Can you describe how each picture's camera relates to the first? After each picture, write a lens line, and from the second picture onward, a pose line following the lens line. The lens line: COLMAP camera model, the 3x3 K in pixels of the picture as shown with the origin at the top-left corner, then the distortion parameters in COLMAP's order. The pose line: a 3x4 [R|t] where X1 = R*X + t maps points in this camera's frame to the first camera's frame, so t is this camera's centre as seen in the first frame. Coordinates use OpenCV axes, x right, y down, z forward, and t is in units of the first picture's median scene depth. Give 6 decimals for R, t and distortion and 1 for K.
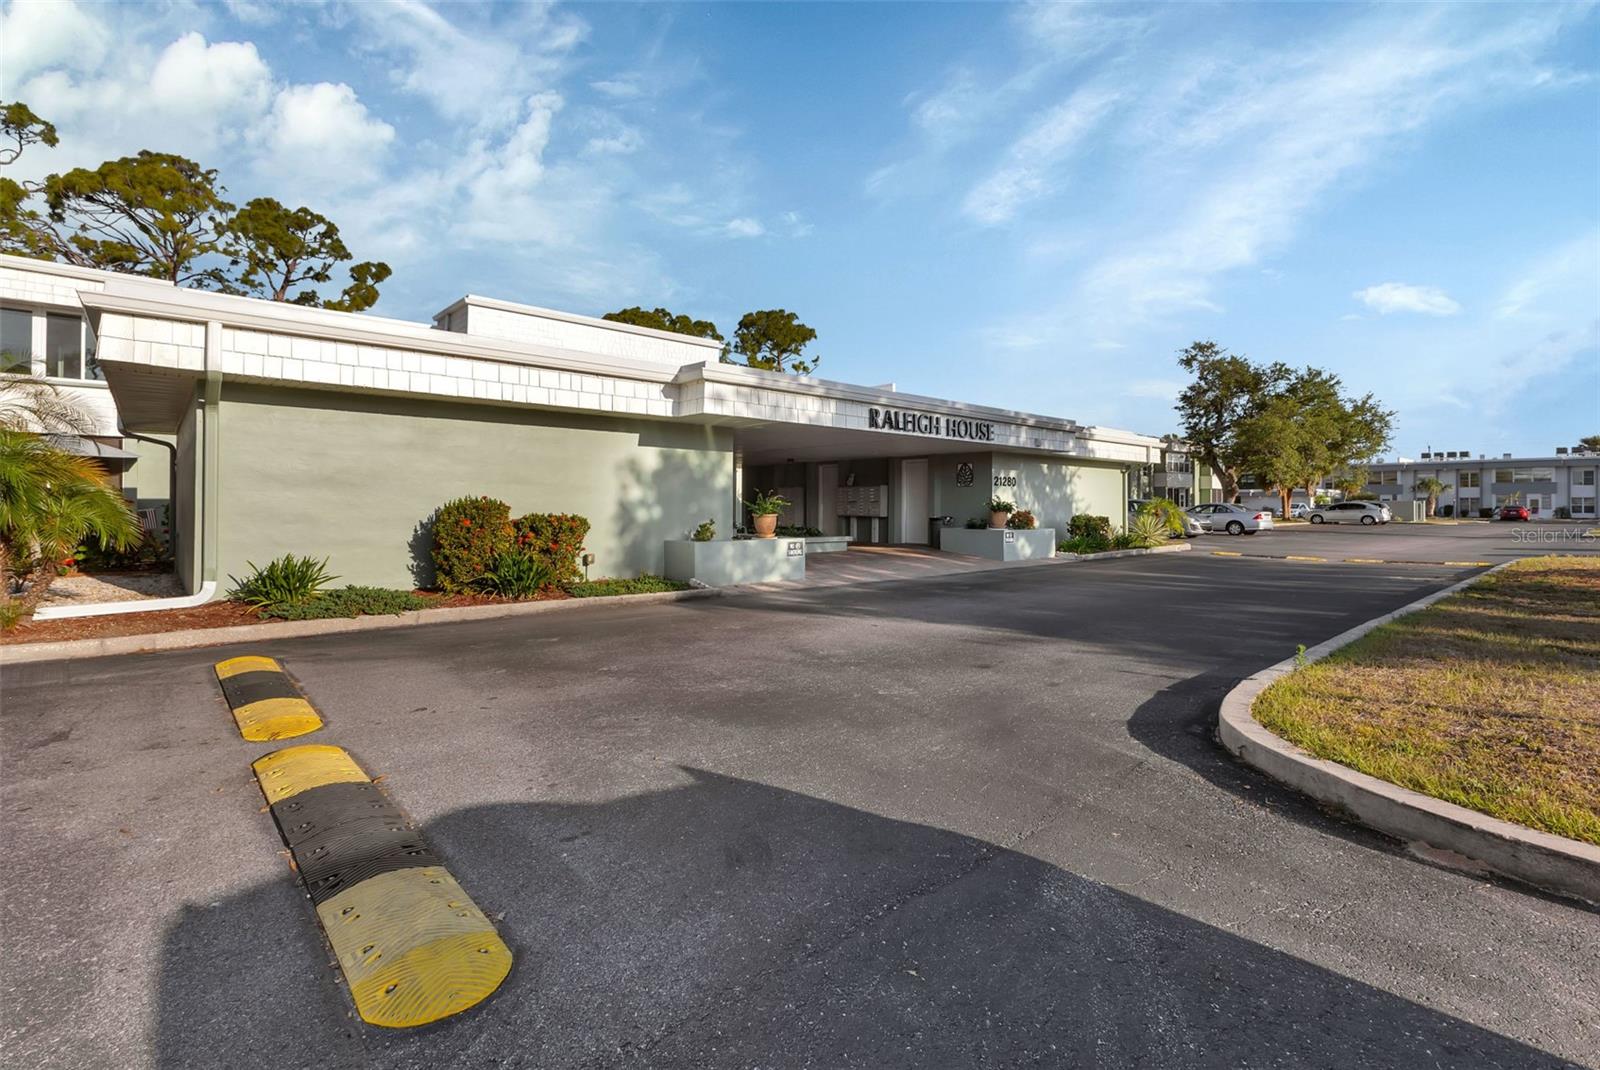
lens RADIAL K [[725.8, 0, 801.6], [0, 725.8, 486.6], [0, 0, 1]] dist [0.001298, -0.005216]
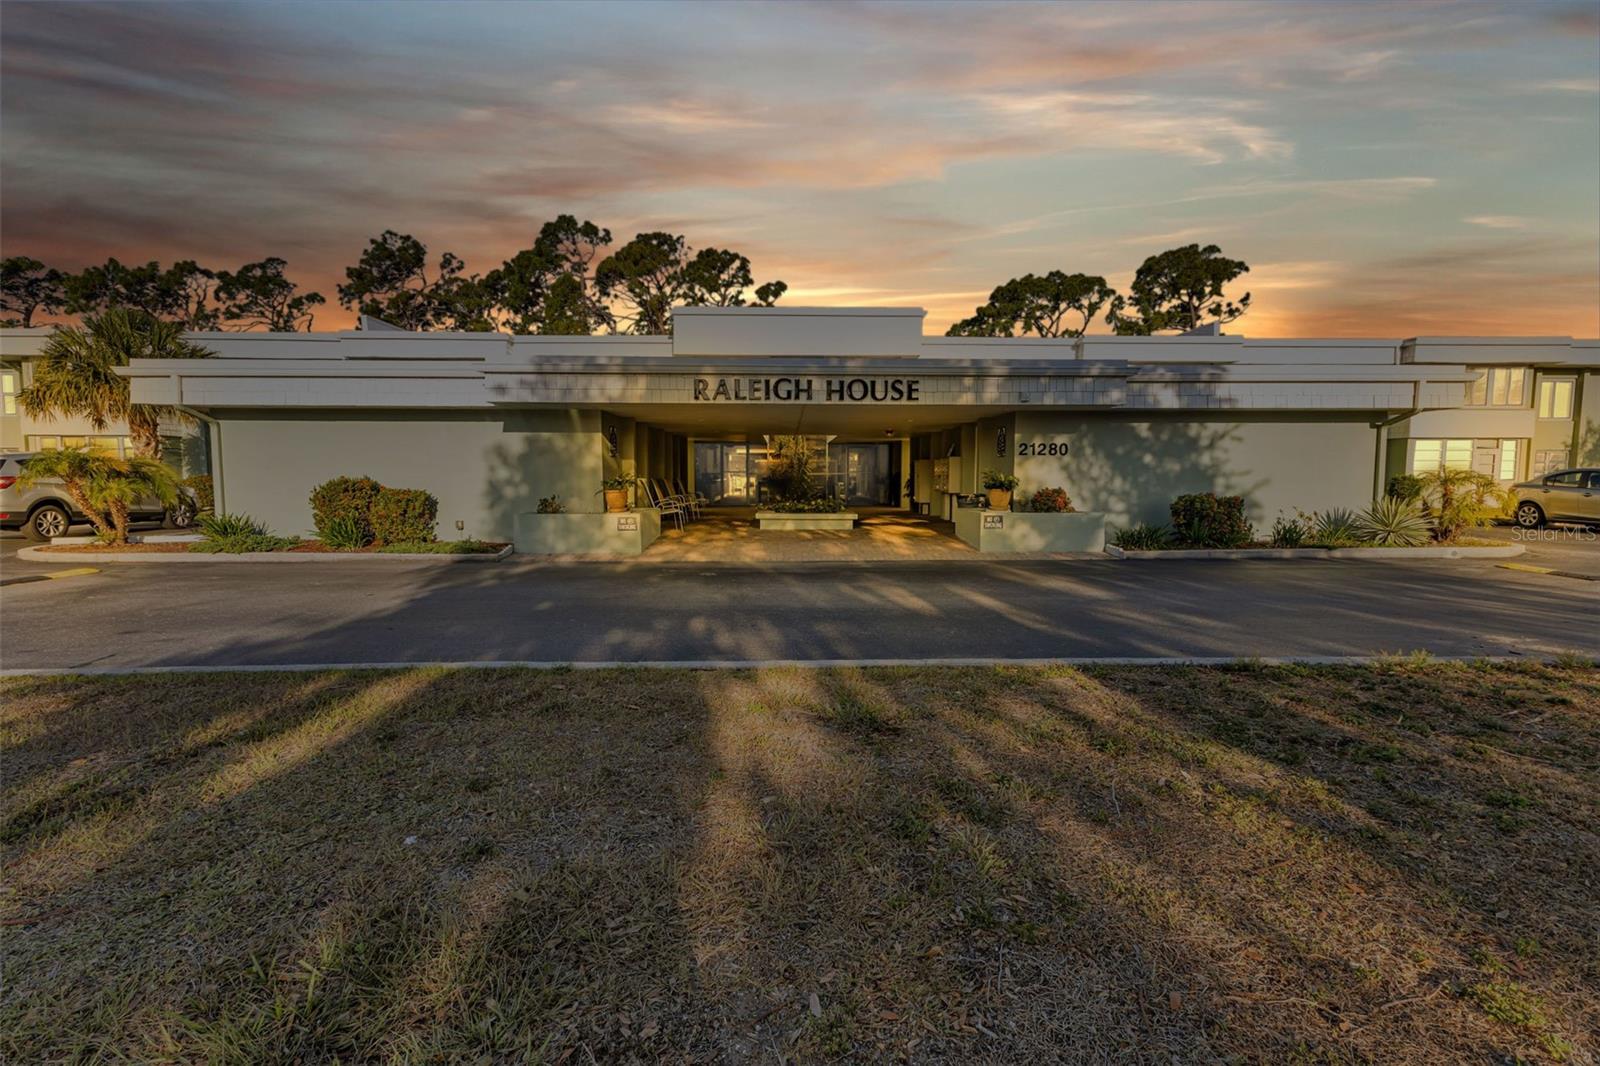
lens RADIAL K [[687.2, 0, 800.0], [0, 687.2, 533.0], [0, 0, 1]] dist [-0.004023, -0.000137]
pose [[0.756401, 0.048225, -0.652328, 0.707574], [0.019860, 0.995126, 0.096594, 0.005638], [0.653806, -0.086019, 0.751756, 0.368988]]
